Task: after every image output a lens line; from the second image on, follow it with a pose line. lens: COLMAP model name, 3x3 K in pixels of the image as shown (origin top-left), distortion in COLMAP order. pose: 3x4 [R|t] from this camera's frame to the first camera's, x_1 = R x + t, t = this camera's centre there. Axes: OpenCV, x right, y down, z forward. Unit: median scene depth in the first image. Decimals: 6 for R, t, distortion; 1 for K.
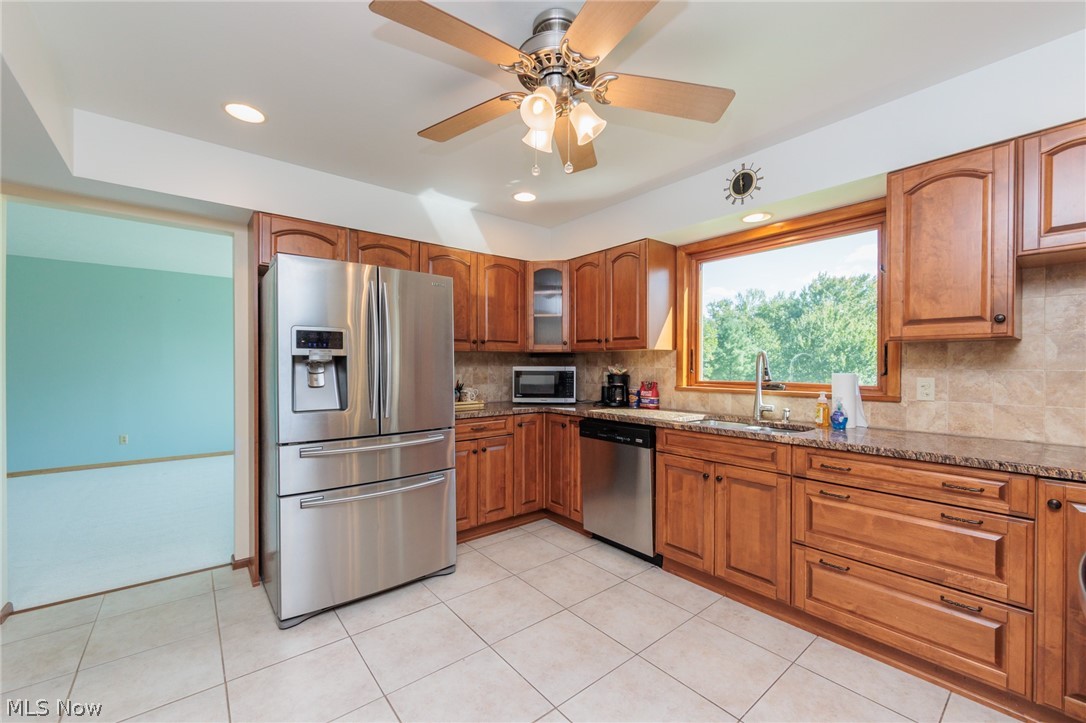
lens RADIAL K [[443.6, 0, 553.4], [0, 443.6, 368.4], [0, 0, 1]] dist [-0.001942, -0.000094]
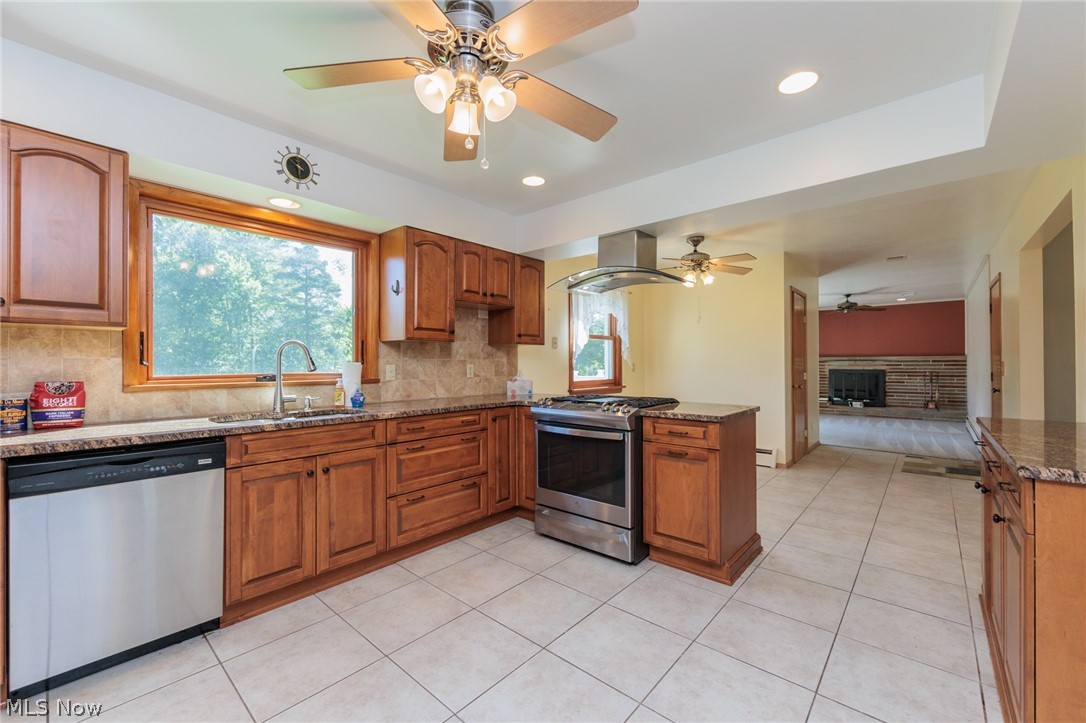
lens RADIAL K [[429.0, 0, 565.3], [0, 429.0, 361.0], [0, 0, 1]] dist [-0.000627, -0.000228]
pose [[-0.177212, 0.002580, 0.984169, -0.595124], [0.007920, 0.999968, -0.001196, 0.011833], [-0.984141, 0.007582, -0.177227, 0.588364]]
